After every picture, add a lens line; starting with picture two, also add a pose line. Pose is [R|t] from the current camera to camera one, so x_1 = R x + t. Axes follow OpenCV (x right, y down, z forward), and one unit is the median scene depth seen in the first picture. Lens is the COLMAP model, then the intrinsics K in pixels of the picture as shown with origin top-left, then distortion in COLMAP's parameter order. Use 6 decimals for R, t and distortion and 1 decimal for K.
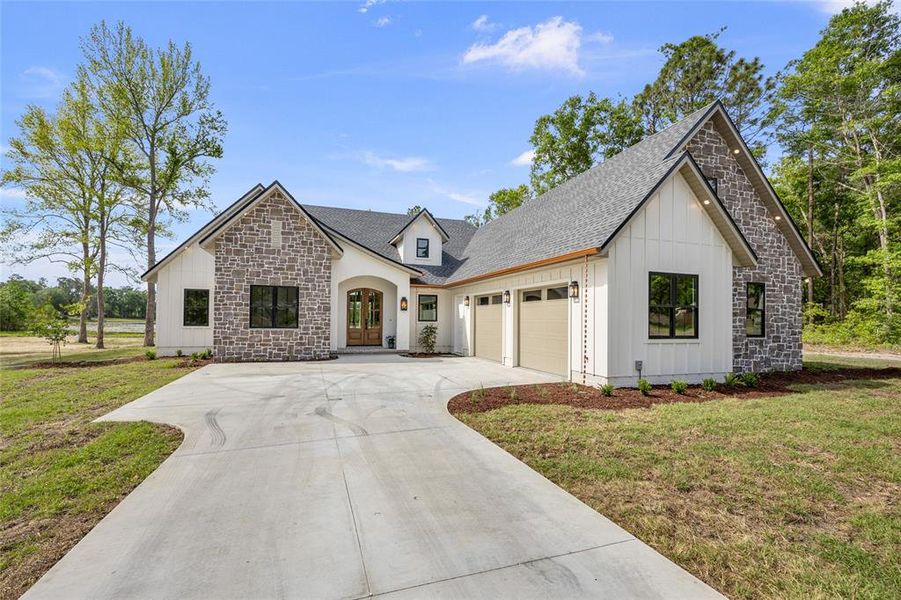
lens RADIAL K [[386.6, 0, 435.5], [0, 386.6, 310.2], [0, 0, 1]] dist [-0.009123, -0.000239]
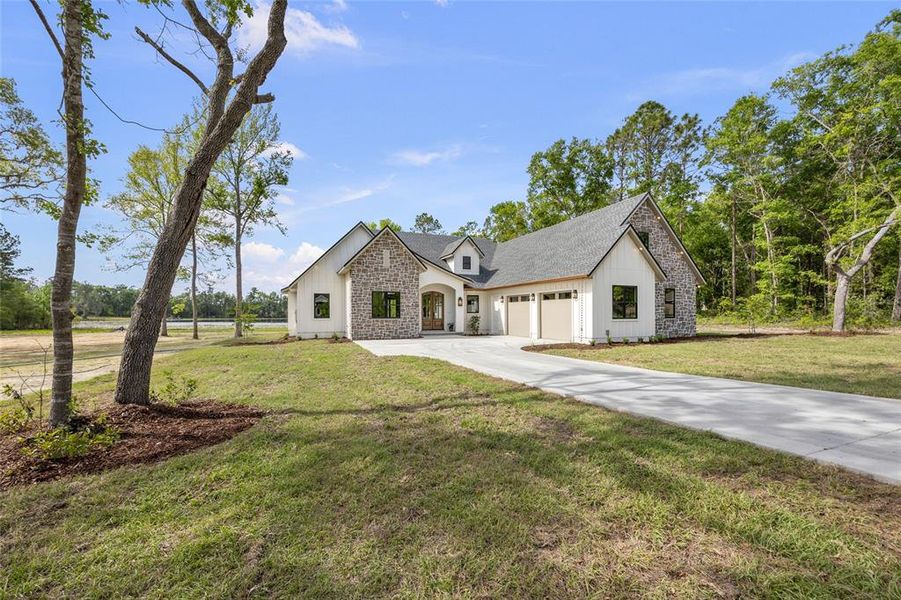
lens RADIAL K [[368.4, 0, 451.8], [0, 368.4, 308.2], [0, 0, 1]] dist [-0.001342, -0.000044]
pose [[0.997566, -0.013845, 0.068334, -0.211253], [0.013154, 0.999858, 0.010540, -0.006314], [-0.068470, -0.009616, 0.997607, -0.438872]]
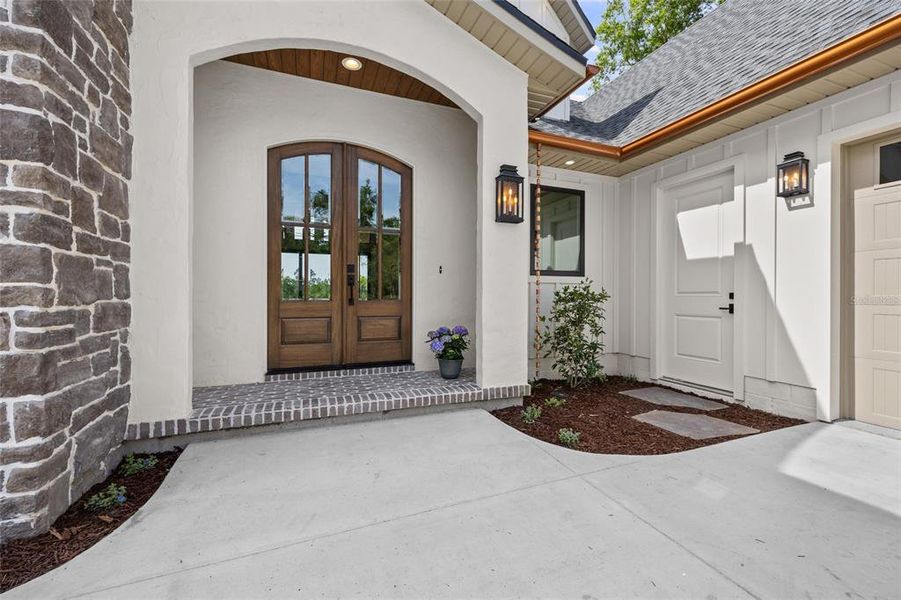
lens RADIAL K [[360.4, 0, 452.0], [0, 360.4, 295.4], [0, 0, 1]] dist [0.000654, 0.000101]
pose [[0.997980, -0.009234, 0.062856, -0.129253], [0.007877, 0.999731, 0.021799, 0.039694], [-0.063041, -0.021260, 0.997784, 0.772026]]
